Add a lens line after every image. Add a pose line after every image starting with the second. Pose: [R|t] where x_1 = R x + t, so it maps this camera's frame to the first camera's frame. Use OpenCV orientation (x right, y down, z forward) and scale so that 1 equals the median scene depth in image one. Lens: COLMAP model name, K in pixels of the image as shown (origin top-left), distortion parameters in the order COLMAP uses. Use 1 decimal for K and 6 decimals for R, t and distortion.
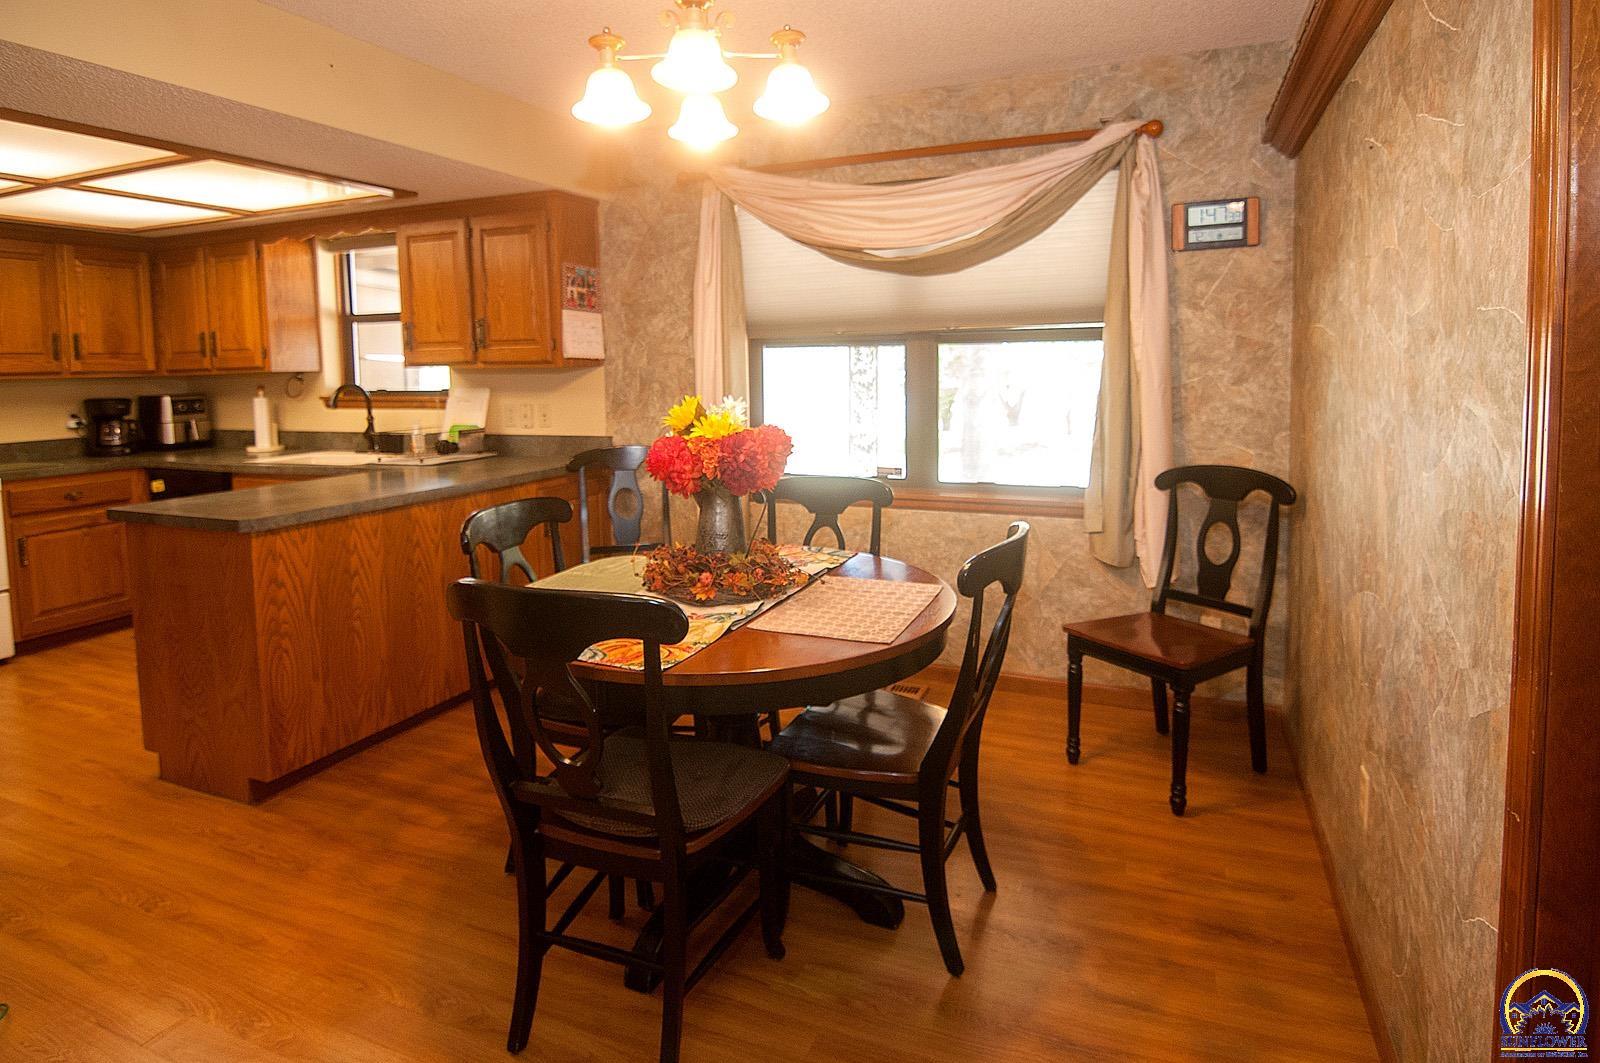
lens RADIAL K [[850.0, 0, 806.7], [0, 850.0, 426.1], [0, 0, 1]] dist [0.003131, -0.015977]
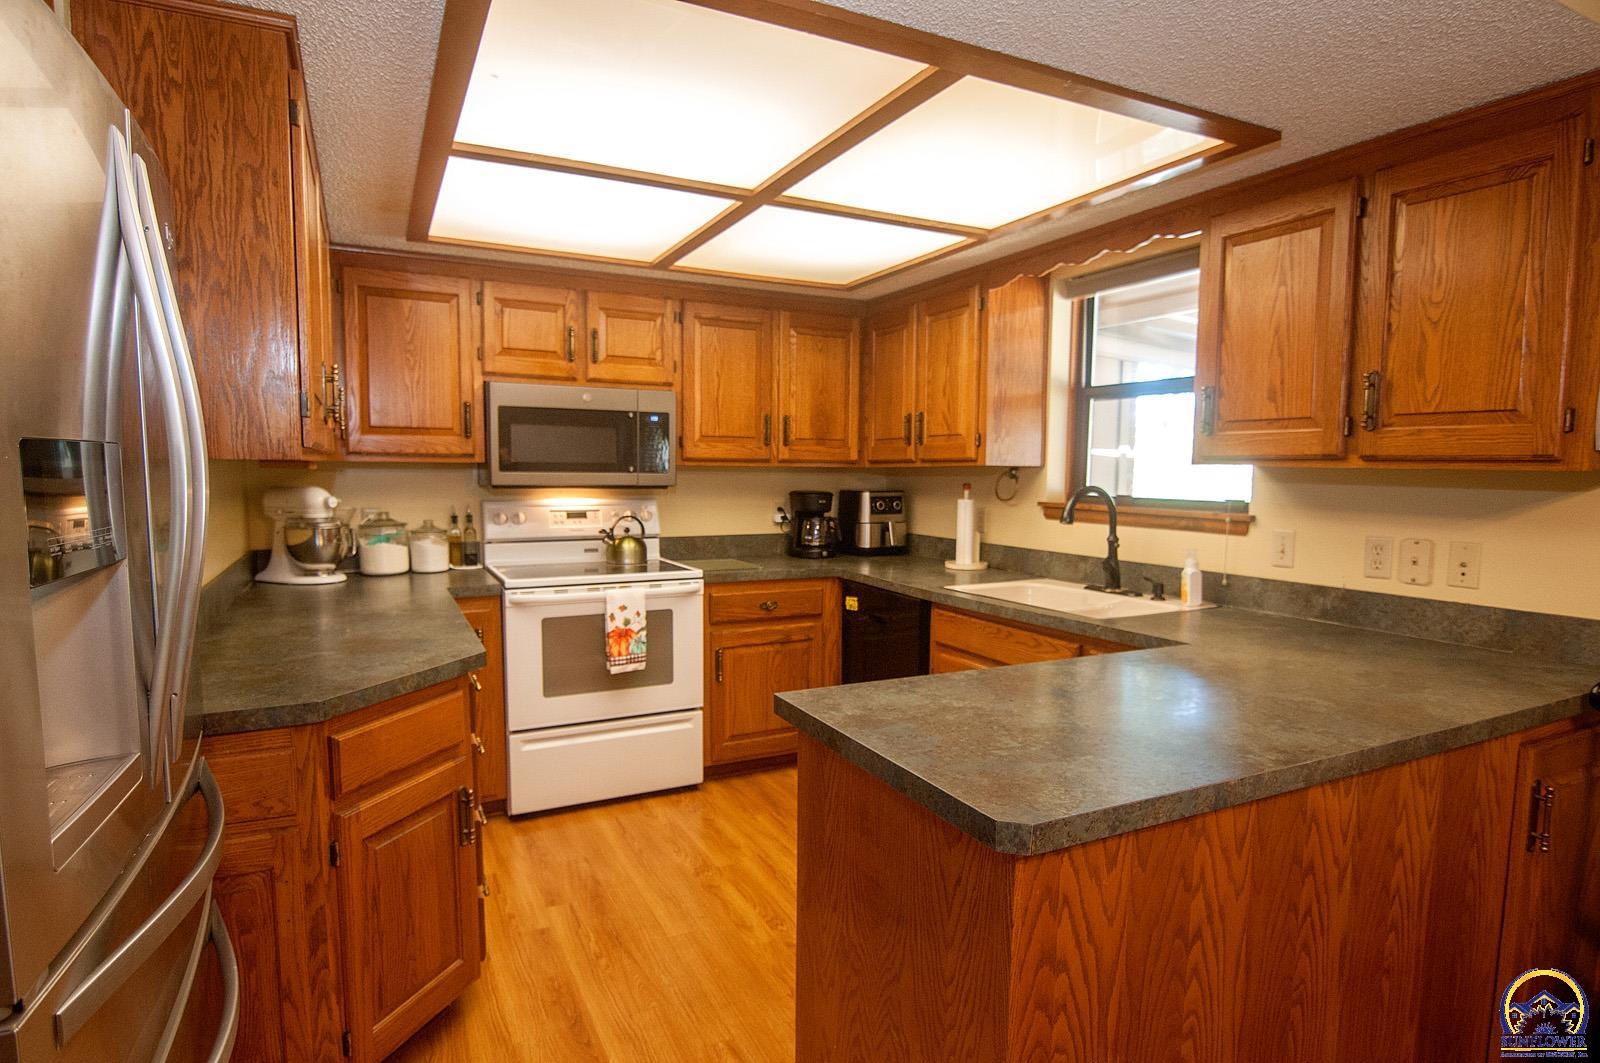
lens RADIAL K [[857.9, 0, 821.8], [0, 857.9, 555.3], [0, 0, 1]] dist [-0.005214, -0.000623]
pose [[0.767408, 0.090629, -0.634721, -0.262846], [-0.069406, 0.995884, 0.058283, -0.020469], [0.637391, -0.000673, 0.770540, 0.340638]]
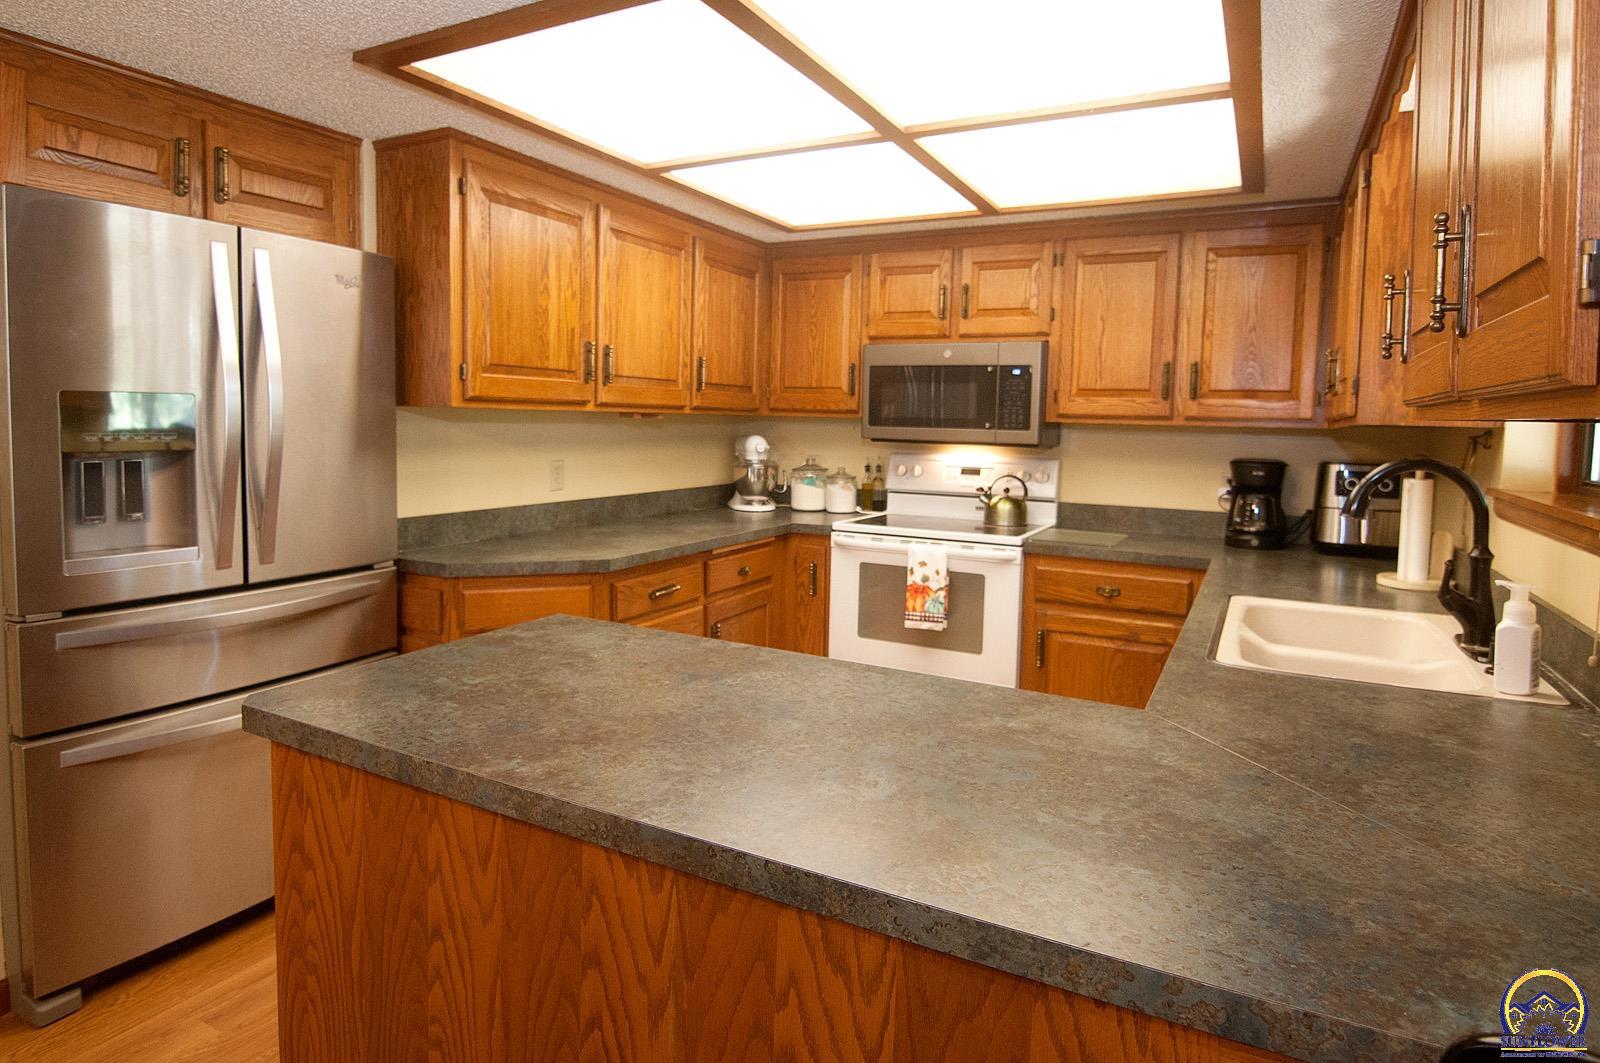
lens RADIAL K [[896.3, 0, 798.4], [0, 896.3, 485.3], [0, 0, 1]] dist [-0.004719, -0.000983]
pose [[-0.092786, 0.089641, -0.991643, -0.103826], [-0.092583, 0.990848, 0.098232, -0.050781], [0.991372, 0.100924, -0.083637, 0.739141]]
